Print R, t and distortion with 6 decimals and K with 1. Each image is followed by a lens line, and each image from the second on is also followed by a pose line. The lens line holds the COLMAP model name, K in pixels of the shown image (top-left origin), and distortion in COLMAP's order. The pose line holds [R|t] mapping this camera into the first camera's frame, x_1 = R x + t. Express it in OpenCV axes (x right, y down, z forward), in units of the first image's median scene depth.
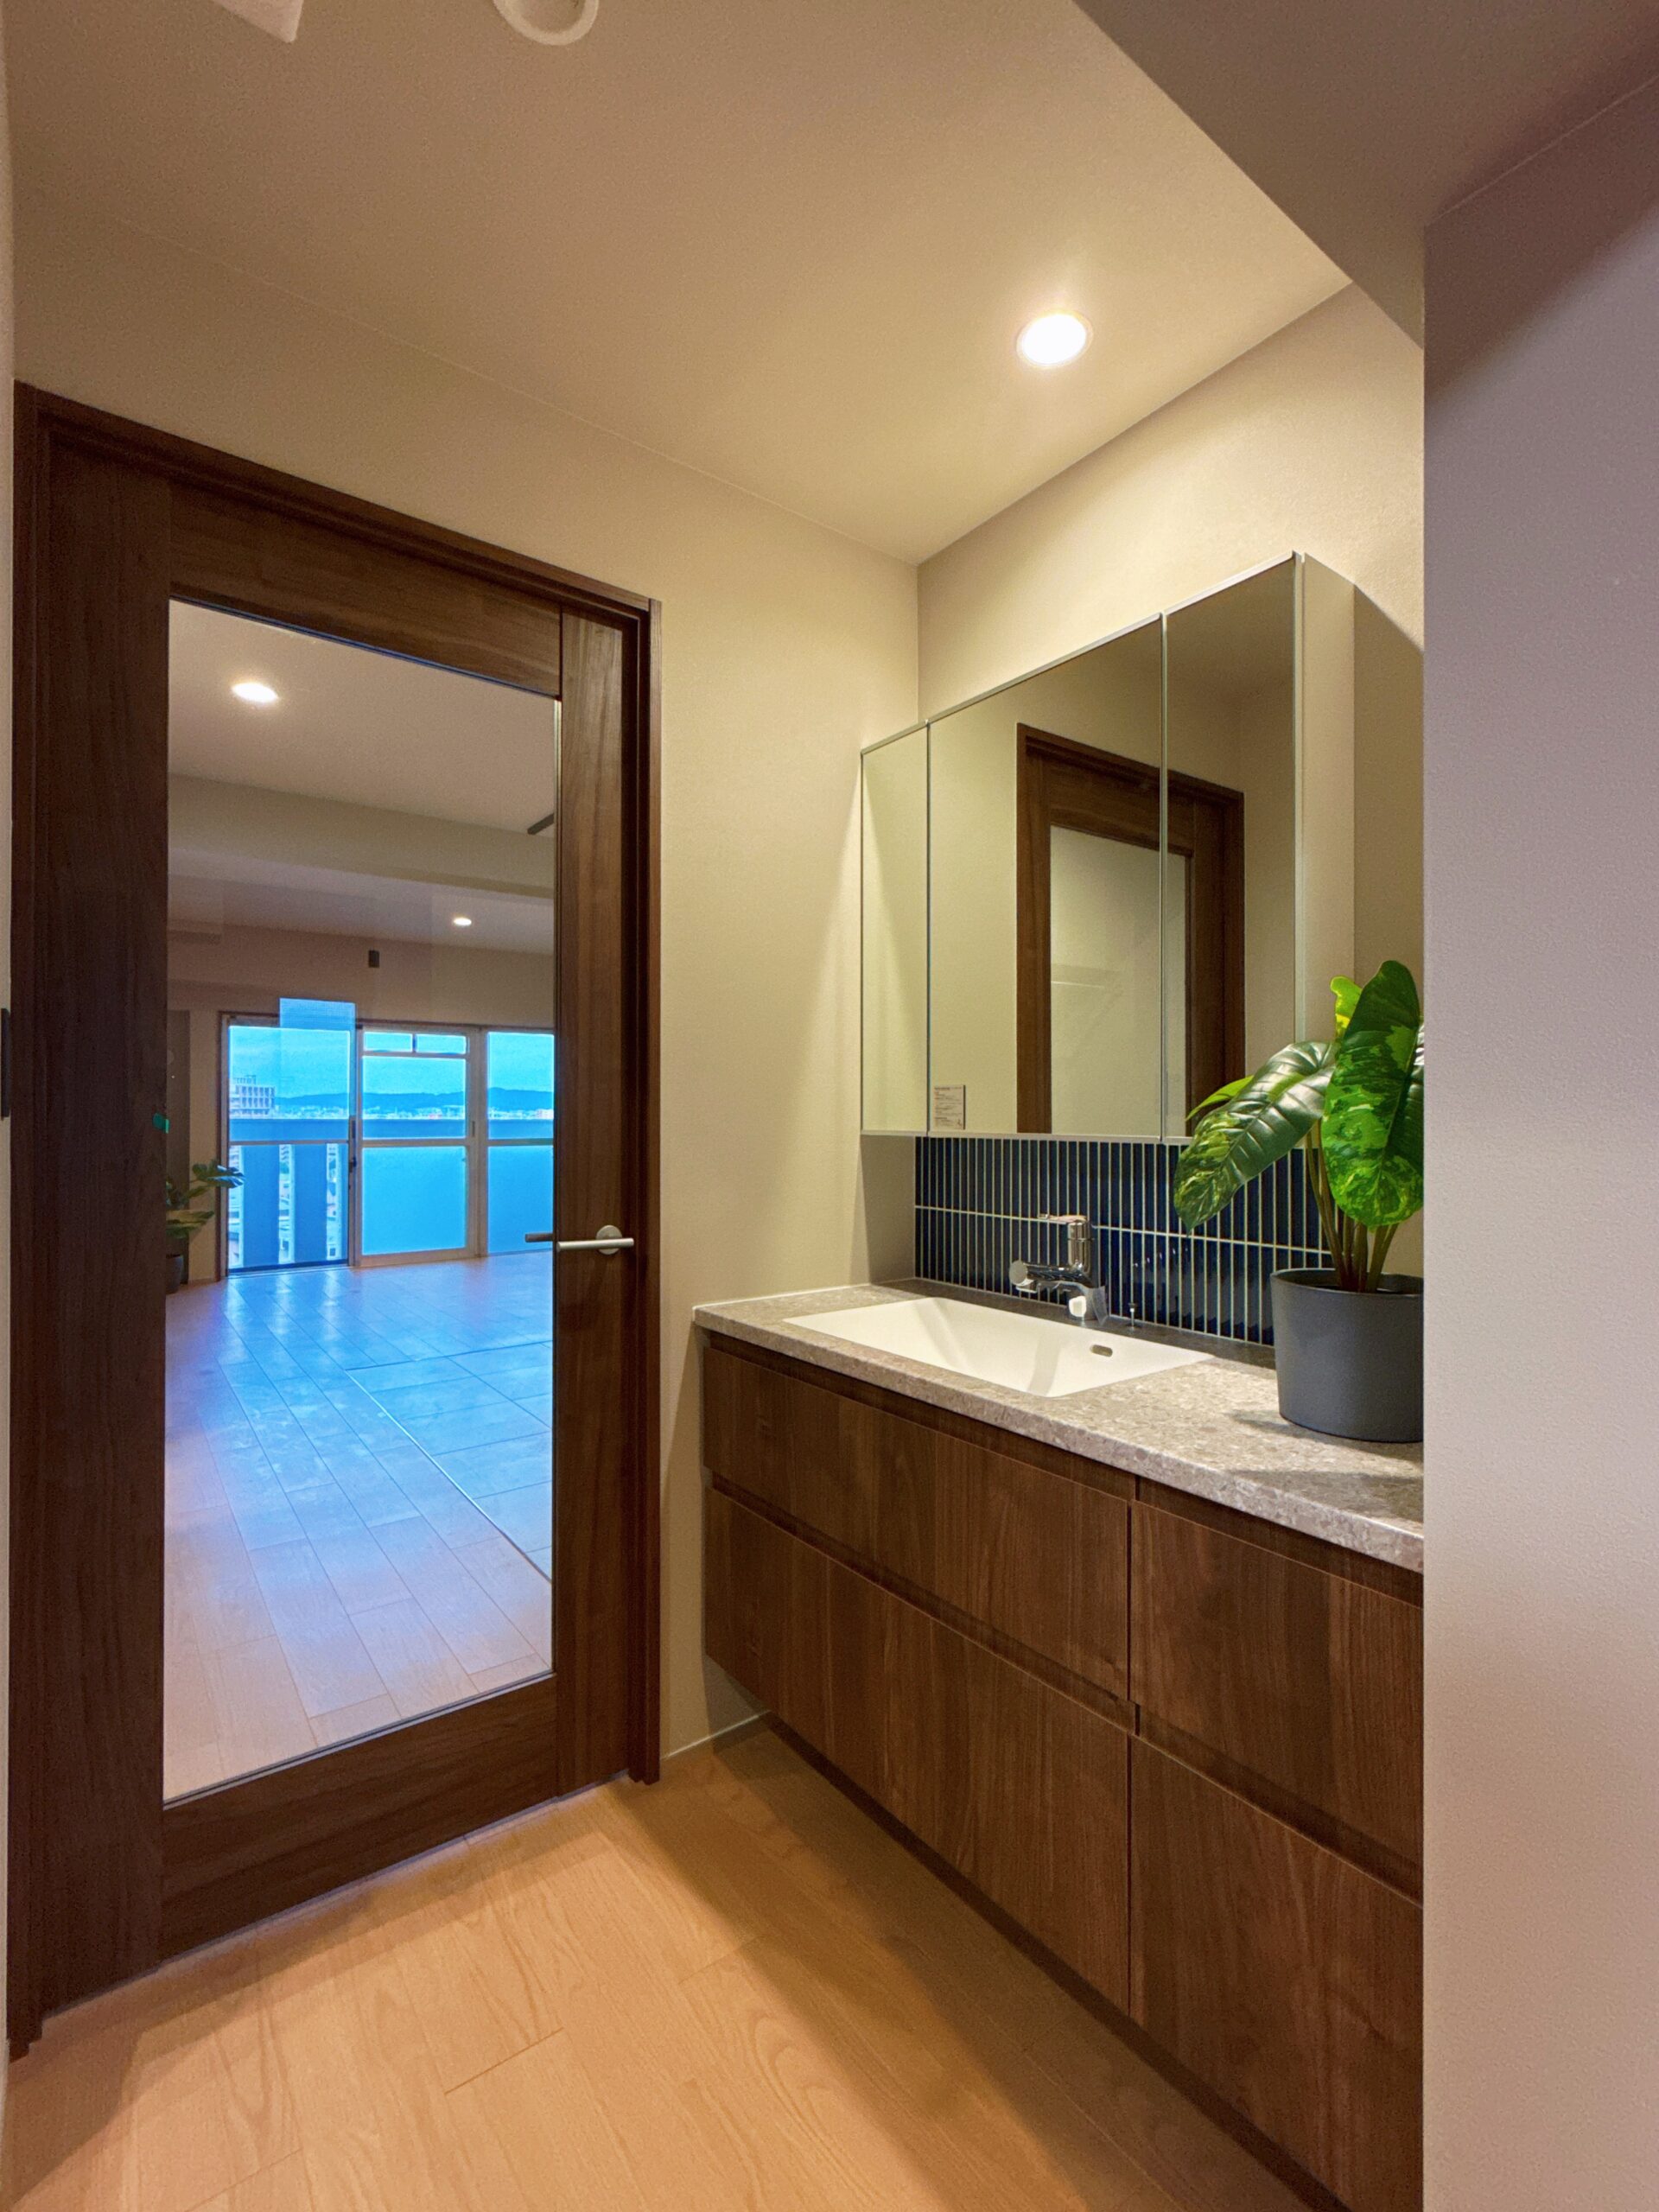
lens RADIAL K [[1015.9, 0, 821.7], [0, 1015.9, 1109.4], [0, 0, 1]] dist [-0.002329, 0.001638]
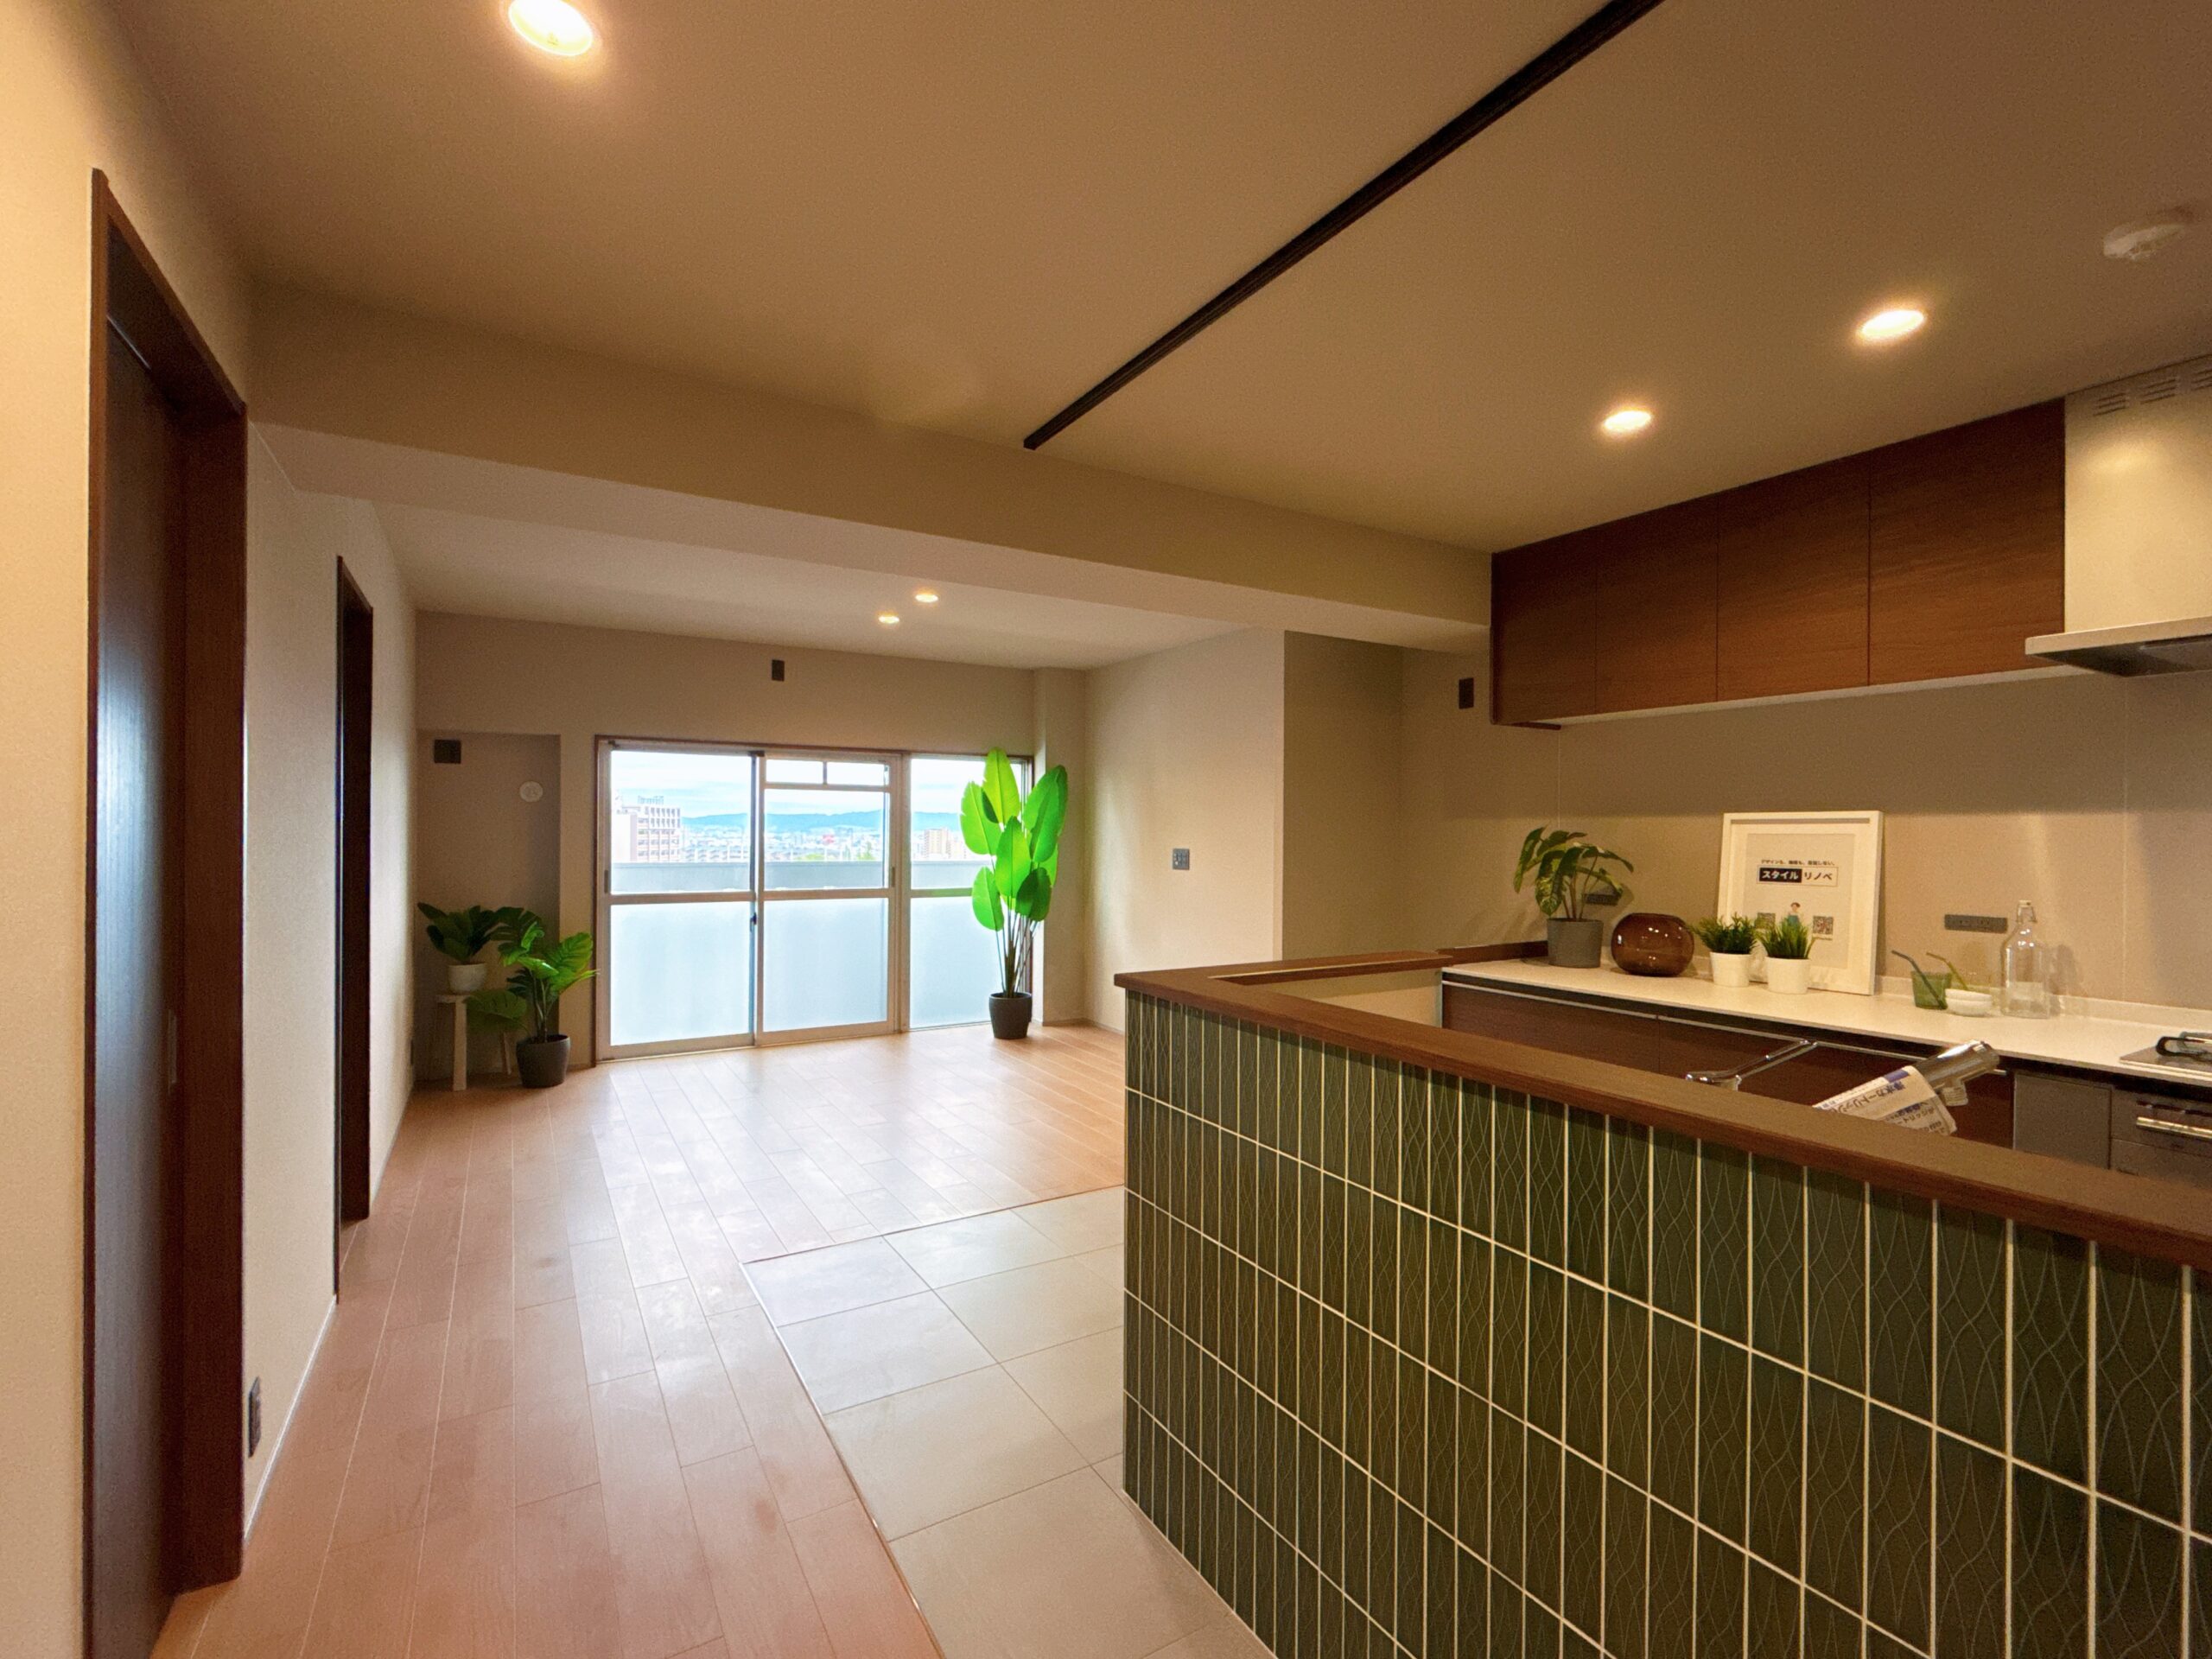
lens RADIAL K [[1015.9, 0, 1101.4], [0, 1015.9, 834.1], [0, 0, 1]] dist [-0.002329, 0.001638]
pose [[0.994736, 0.006929, -0.102239, -0.095995], [-0.006547, 0.999970, 0.004068, -0.021095], [0.102264, -0.003377, 0.994752, 0.209097]]
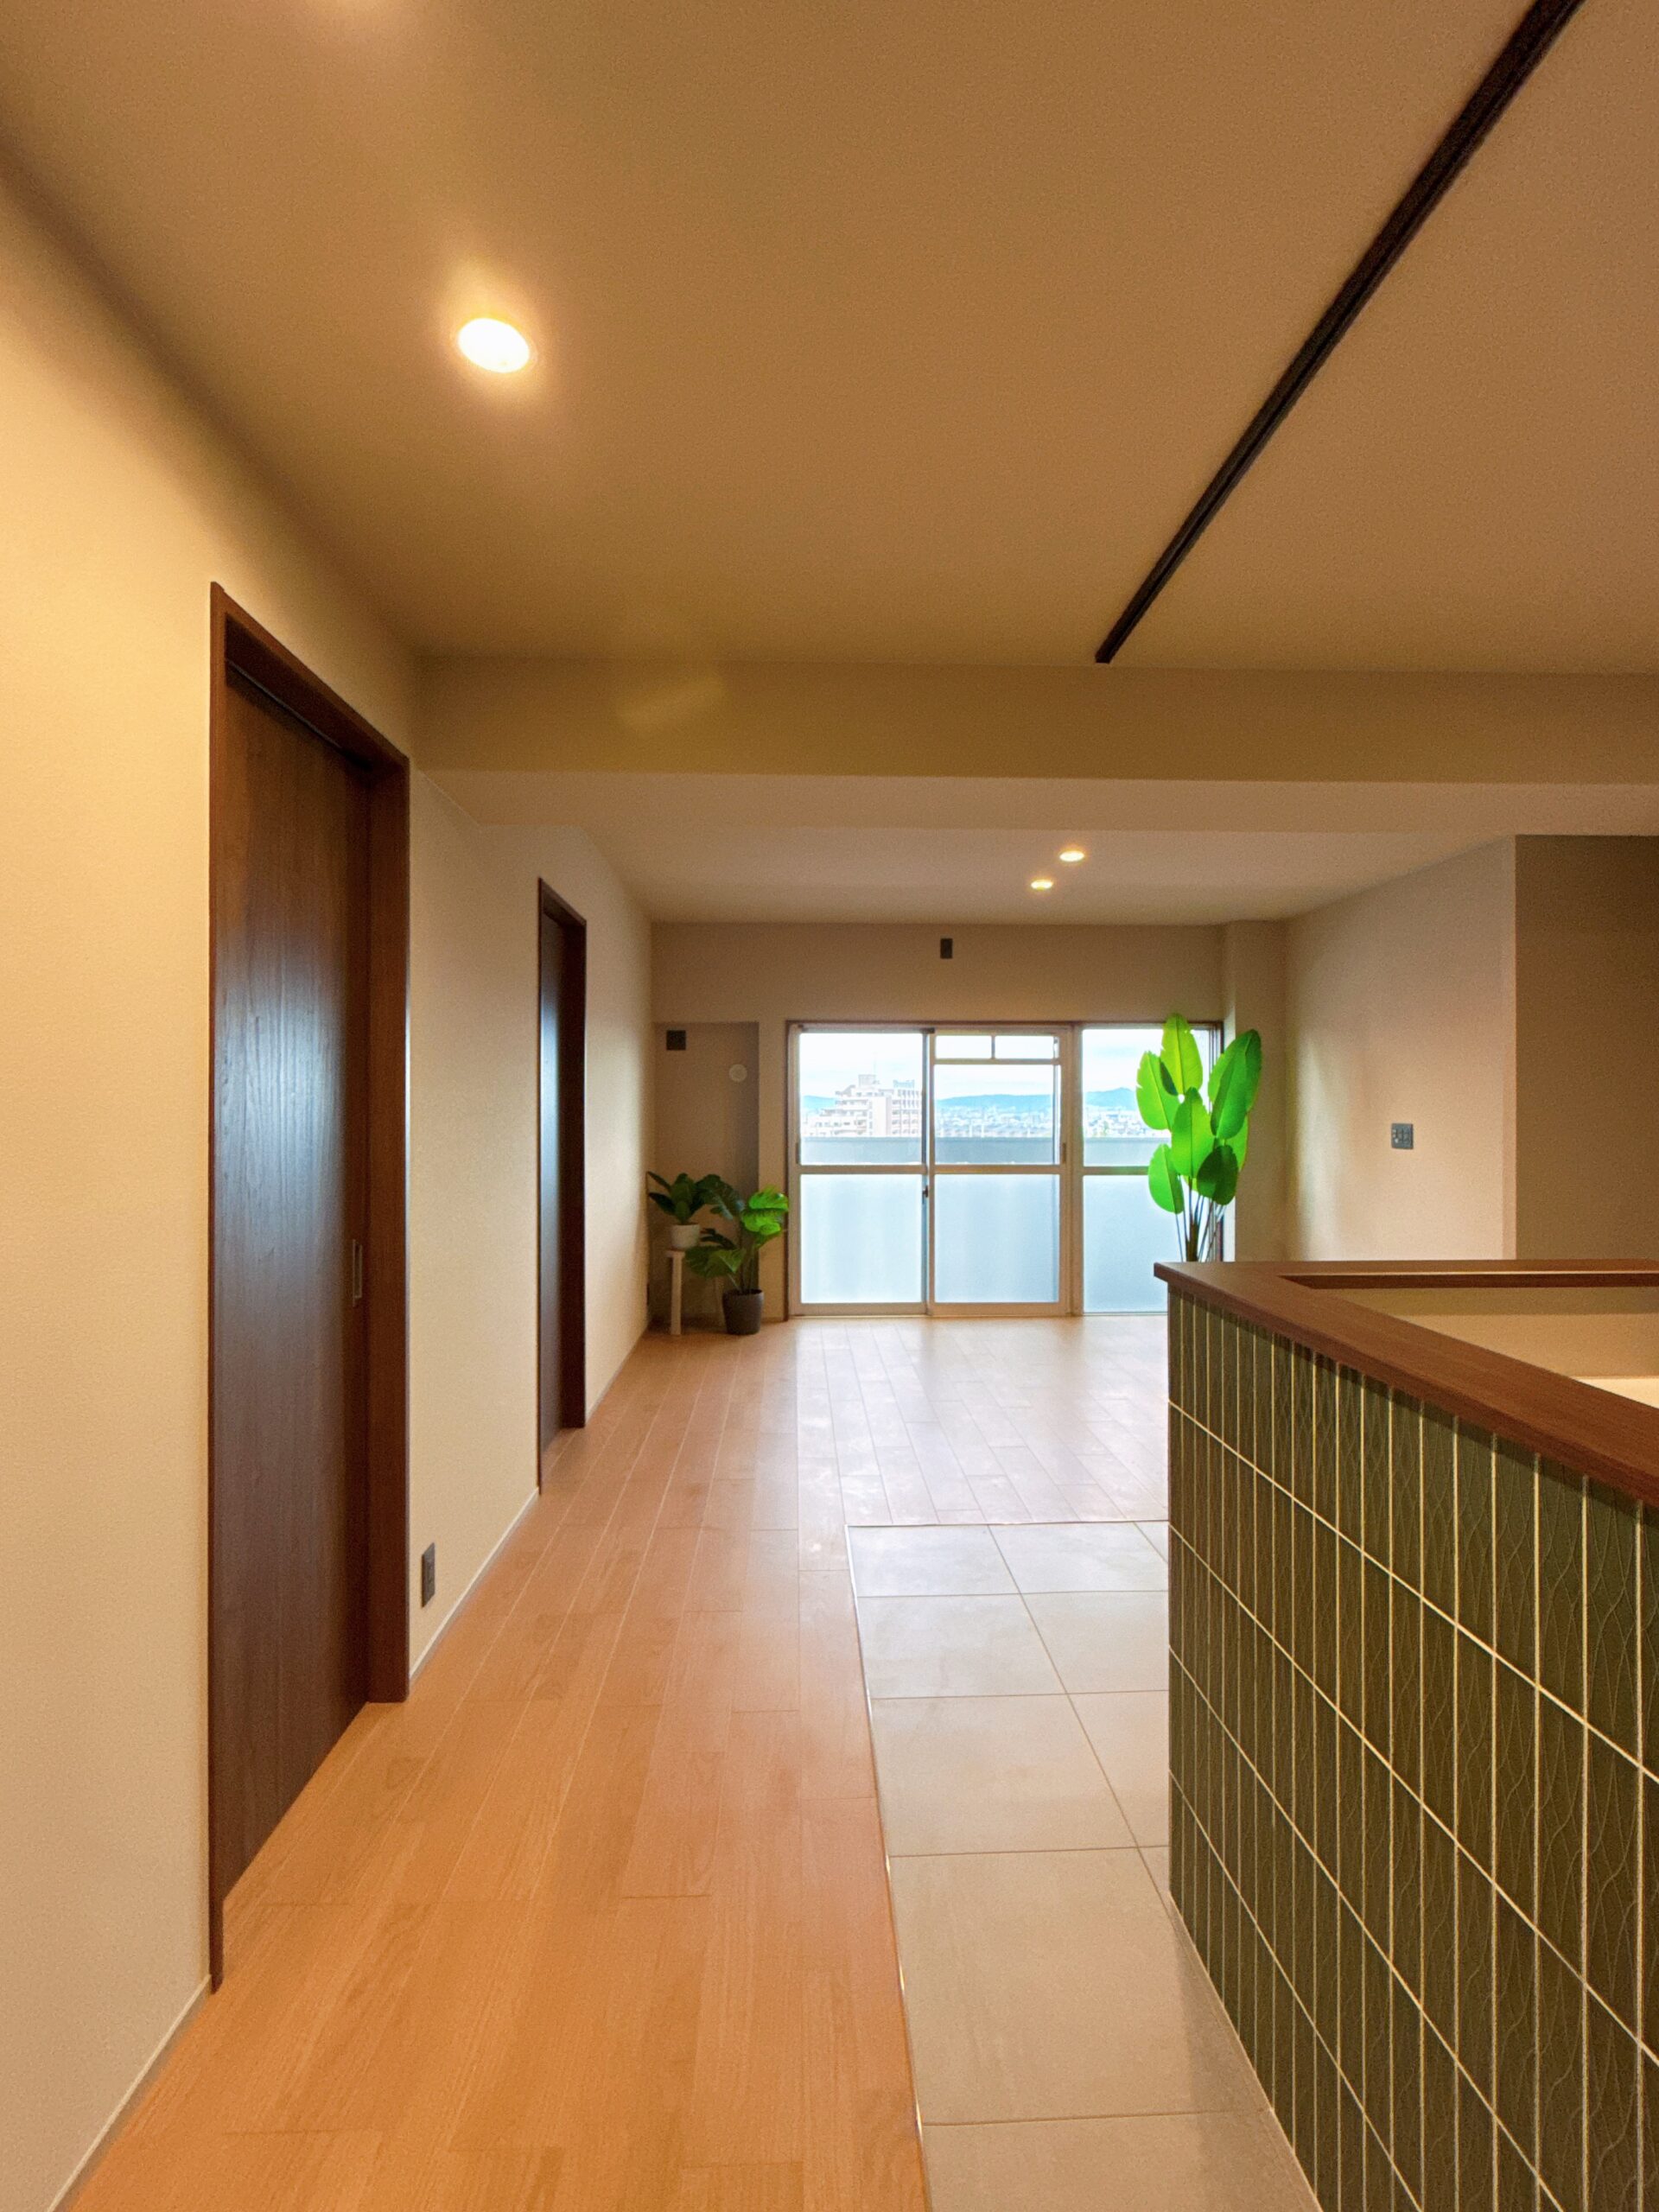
lens RADIAL K [[1015.9, 0, 820.0], [0, 1015.9, 1110.0], [0, 0, 1]] dist [-0.002329, 0.001638]
pose [[0.822669, 0.000466, -0.568520, -0.052016], [0.000818, 0.999998, 0.002002, -0.017102], [0.568520, -0.002112, 0.822667, 0.252750]]
